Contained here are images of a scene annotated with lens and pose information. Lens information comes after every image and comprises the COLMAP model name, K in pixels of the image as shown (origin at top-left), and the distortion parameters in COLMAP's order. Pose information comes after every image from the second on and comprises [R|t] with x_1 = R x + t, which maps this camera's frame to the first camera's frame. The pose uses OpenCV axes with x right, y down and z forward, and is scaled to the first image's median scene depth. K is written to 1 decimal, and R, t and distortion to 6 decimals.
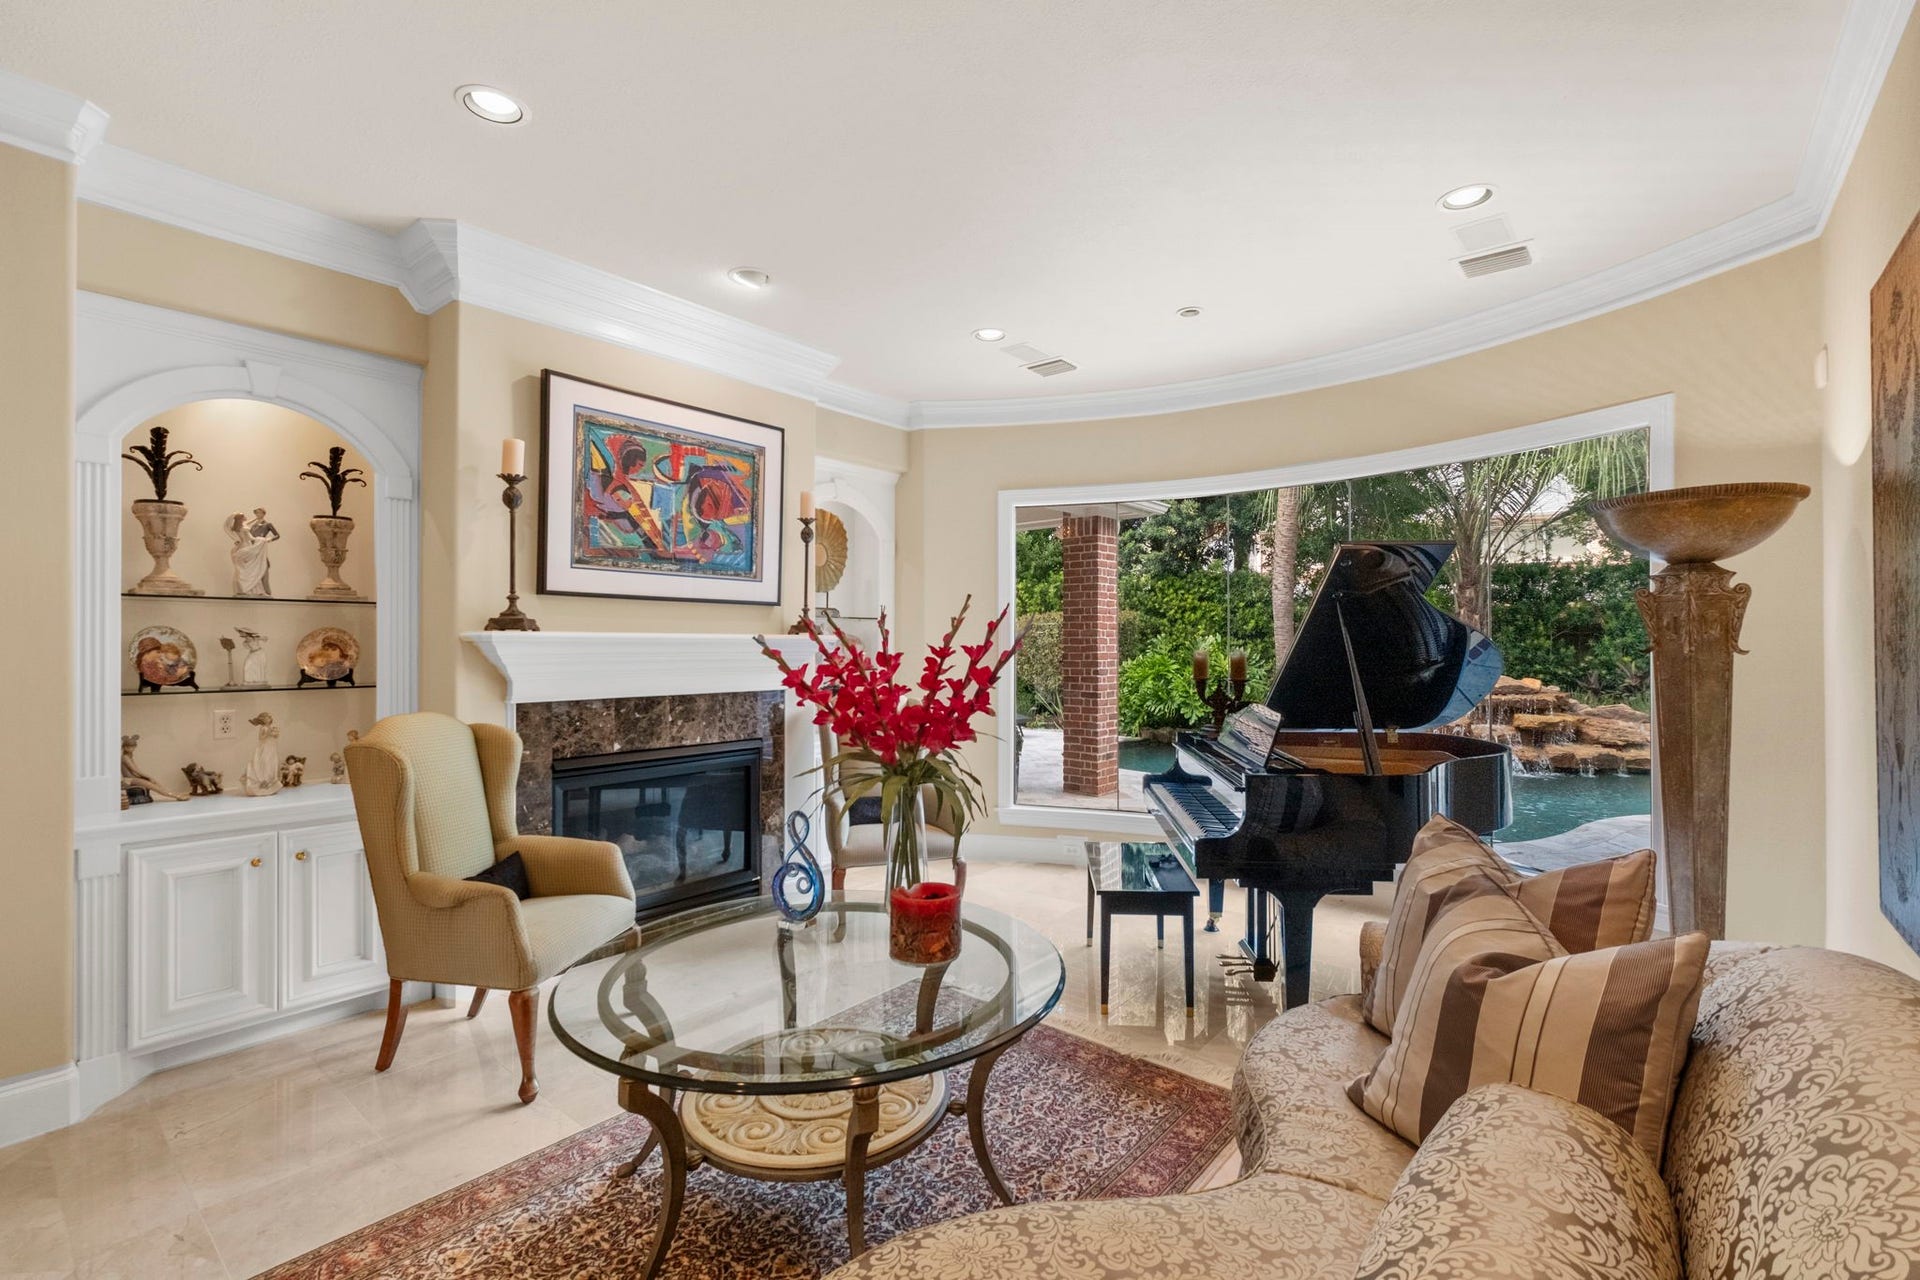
lens RADIAL K [[862.6, 0, 960.0], [0, 862.6, 640.0], [0, 0, 1]] dist [-0.004432, -0.000190]
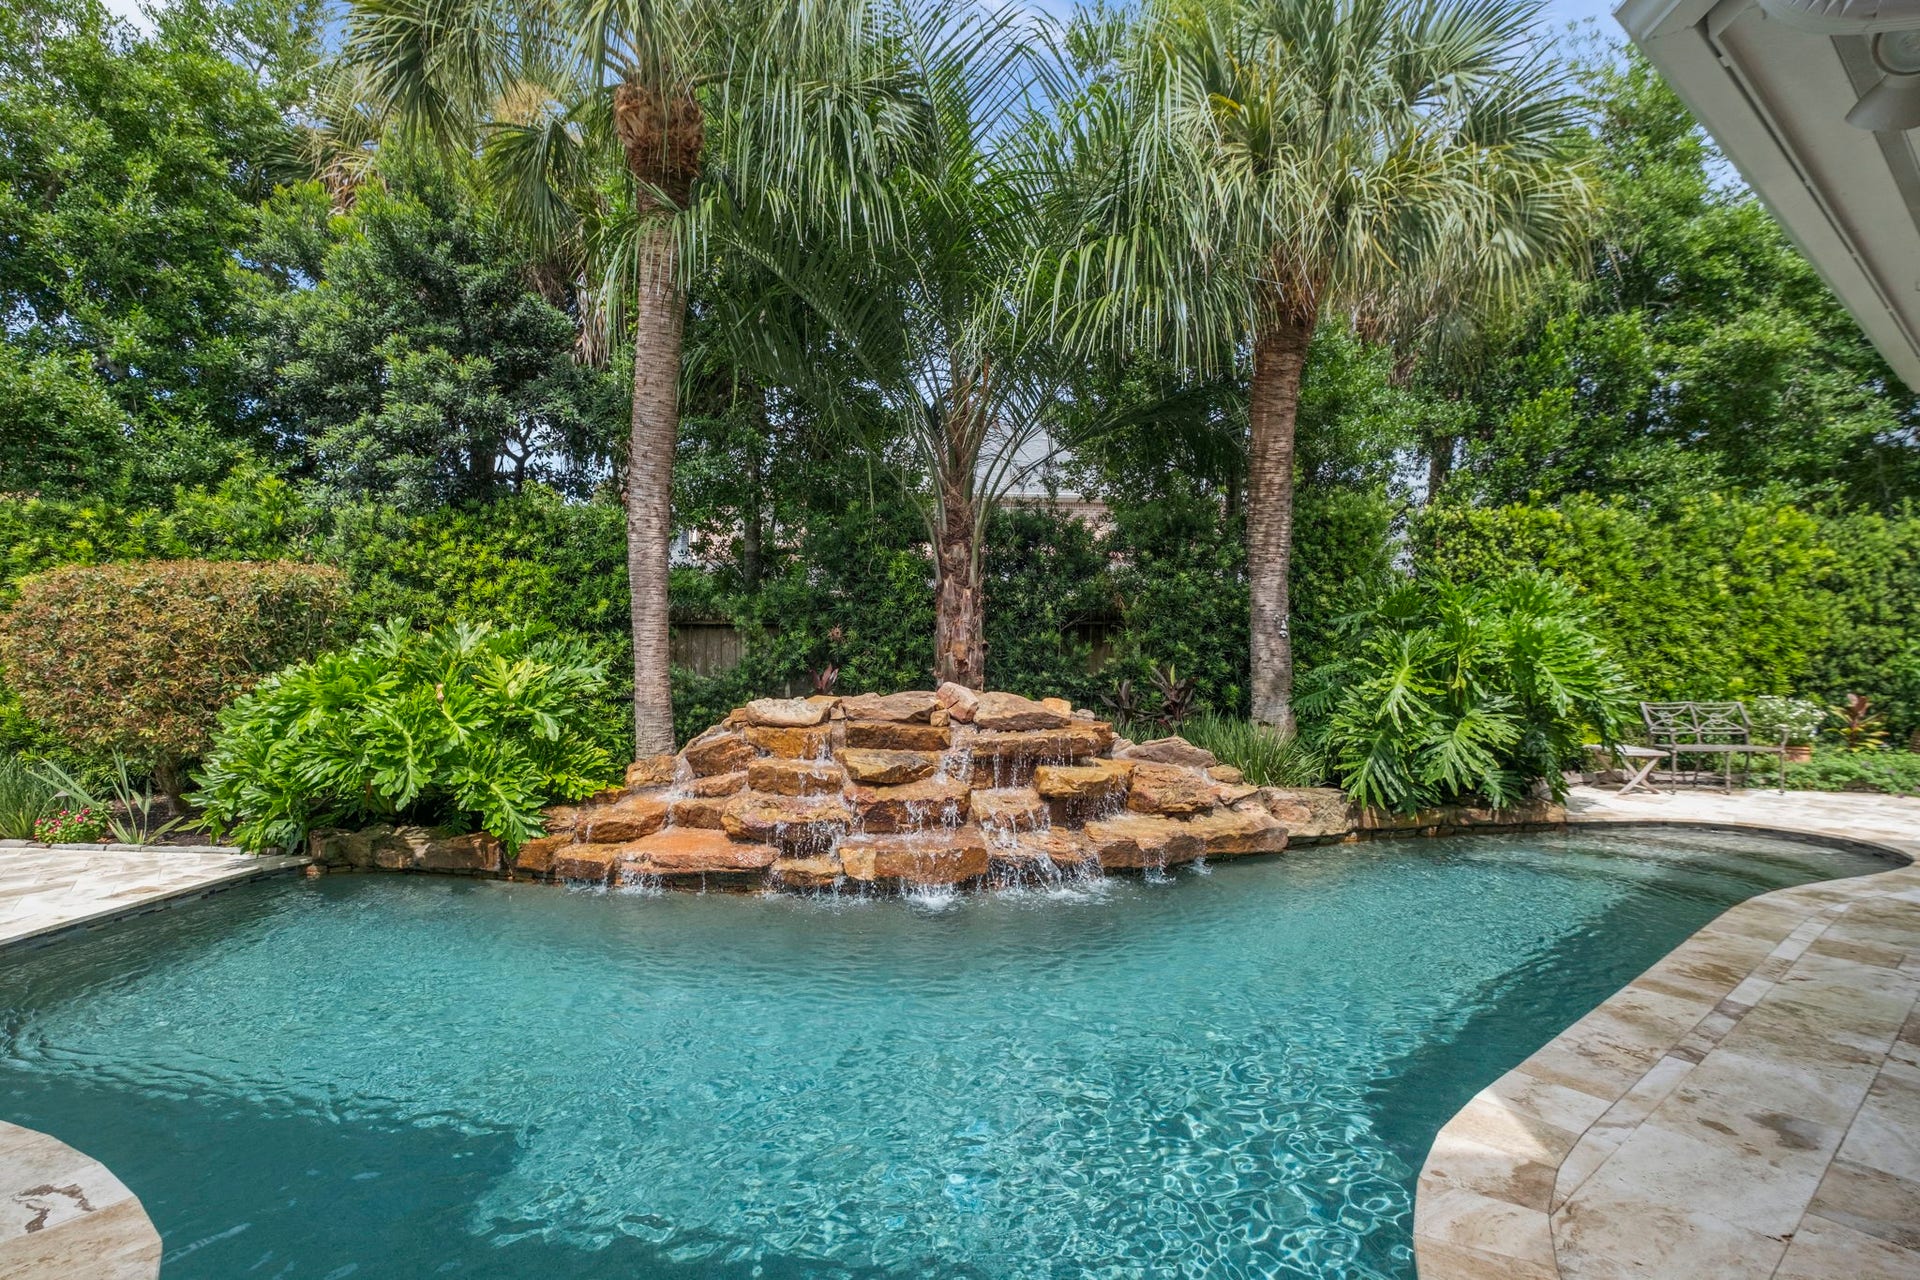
lens RADIAL K [[862.6, 0, 960.0], [0, 862.6, 640.0], [0, 0, 1]] dist [-0.004432, -0.000190]
pose [[0.834990, -0.001393, 0.550263, 0.301823], [0.001241, 0.999999, 0.000648, 0.005221], [-0.550264, 0.000142, 0.834991, 0.568691]]
